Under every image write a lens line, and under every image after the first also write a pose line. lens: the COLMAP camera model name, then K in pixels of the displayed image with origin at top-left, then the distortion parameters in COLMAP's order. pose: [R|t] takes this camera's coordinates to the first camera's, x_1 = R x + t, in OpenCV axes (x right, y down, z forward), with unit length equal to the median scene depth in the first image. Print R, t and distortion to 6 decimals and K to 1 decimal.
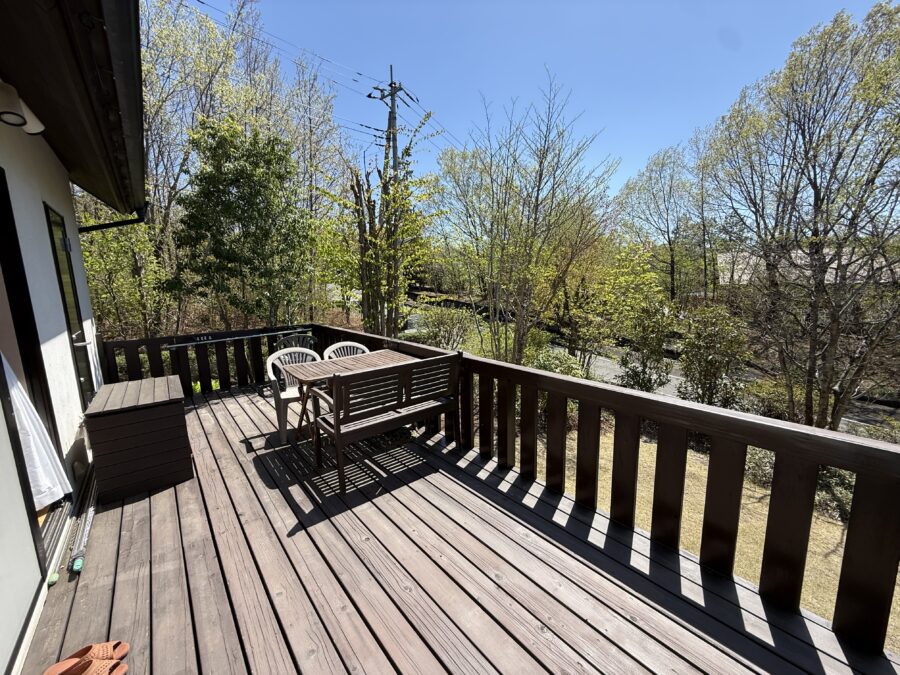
lens RADIAL K [[358.7, 0, 450.0], [0, 358.7, 337.5], [0, 0, 1]] dist [0.002917, -0.000037]
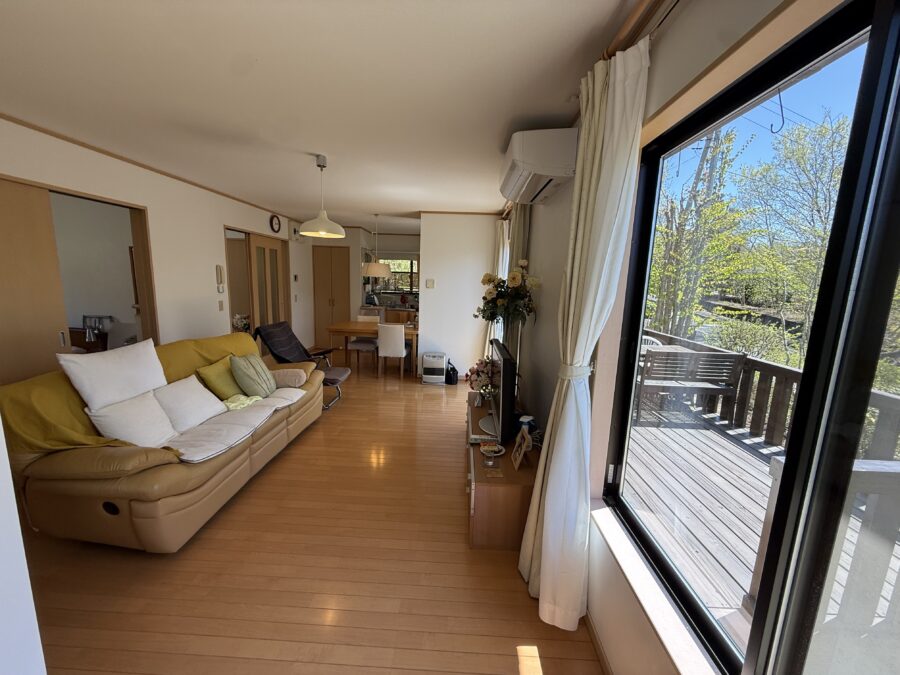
lens RADIAL K [[358.7, 0, 450.0], [0, 358.7, 337.5], [0, 0, 1]] dist [0.002917, -0.000037]
pose [[0.747676, 0.153397, -0.646104, 0.050628], [-0.152646, 0.986601, 0.057594, 0.059463], [0.646282, 0.055564, 0.761073, -0.622356]]
